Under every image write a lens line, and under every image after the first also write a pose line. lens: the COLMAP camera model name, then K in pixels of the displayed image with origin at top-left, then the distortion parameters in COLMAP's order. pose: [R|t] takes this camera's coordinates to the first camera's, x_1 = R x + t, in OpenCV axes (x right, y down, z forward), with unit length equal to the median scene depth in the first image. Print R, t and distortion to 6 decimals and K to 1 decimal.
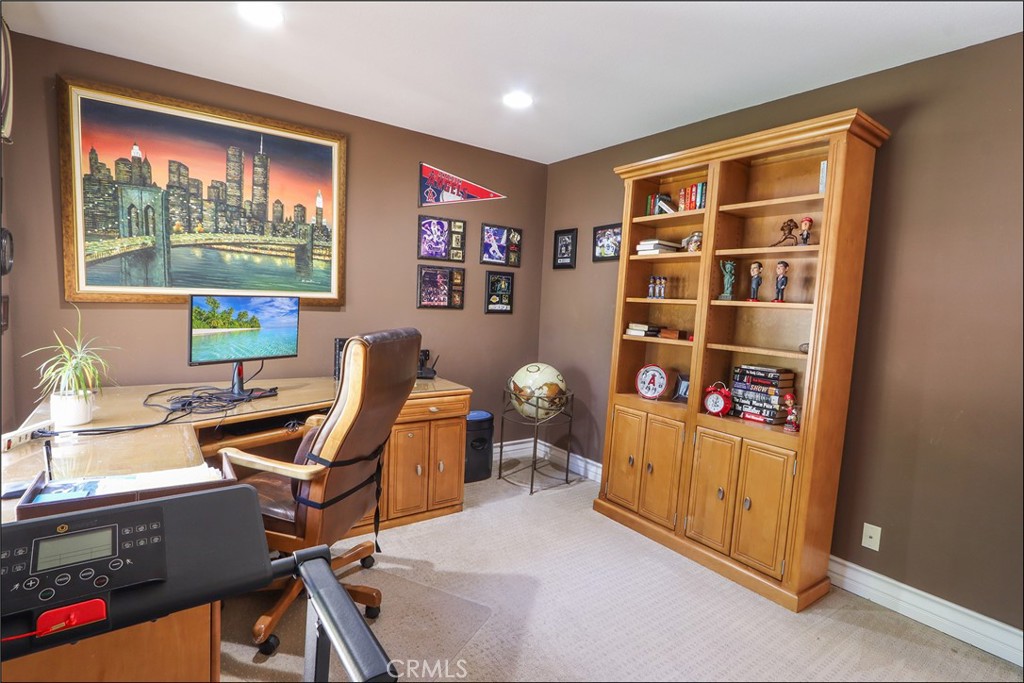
lens RADIAL K [[502.8, 0, 513.0], [0, 502.8, 342.1], [0, 0, 1]] dist [-0.016139, 0.001363]
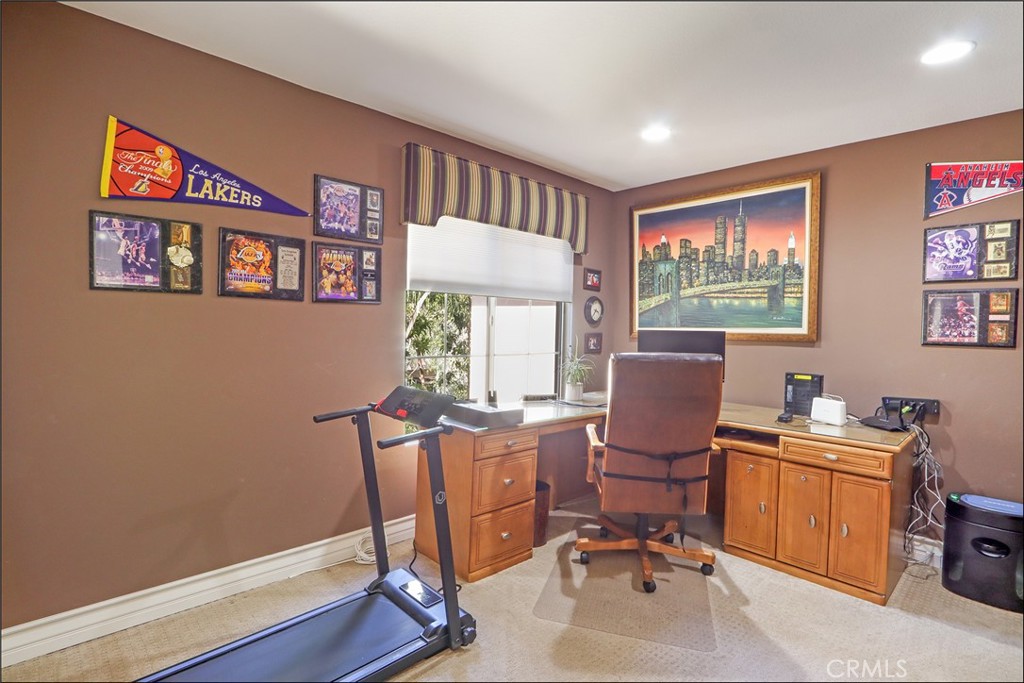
lens RADIAL K [[502.8, 0, 515.1], [0, 502.8, 341.9], [0, 0, 1]] dist [-0.016139, 0.001363]
pose [[0.145382, -0.012121, -0.989301, 0.585423], [-0.100433, 0.994579, -0.026944, 0.014451], [0.984265, 0.103276, 0.143376, 0.308884]]
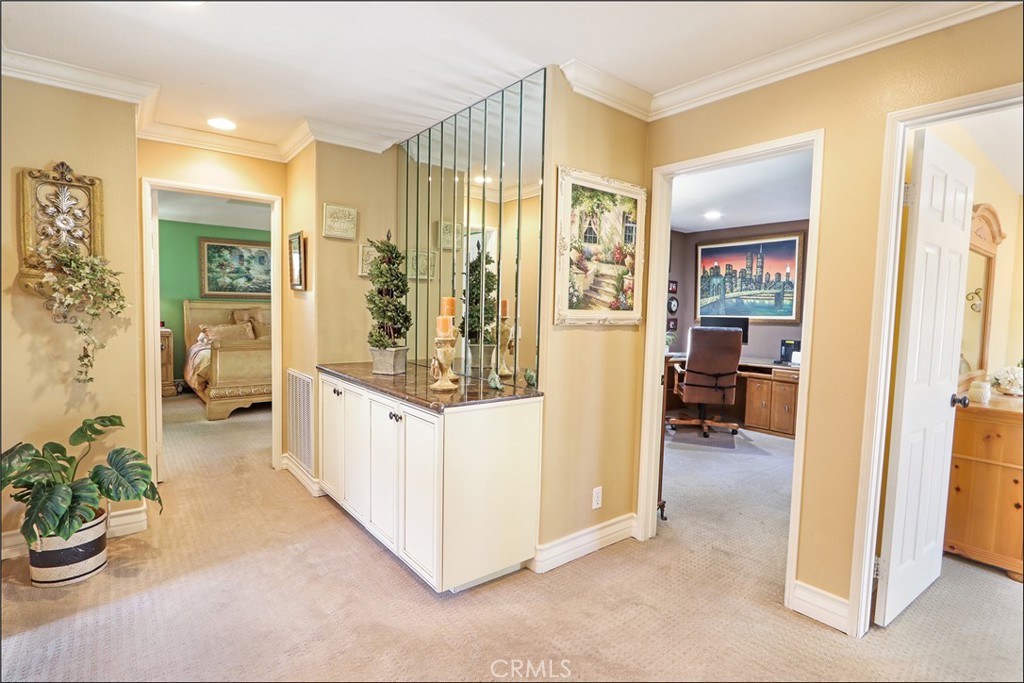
lens RADIAL K [[502.8, 0, 516.4], [0, 502.8, 342.7], [0, 0, 1]] dist [-0.016139, 0.001363]
pose [[0.055537, 0.016948, -0.998313, 1.527992], [-0.109715, 0.993905, 0.010770, 0.096417], [0.992410, 0.108932, 0.057058, -0.118040]]
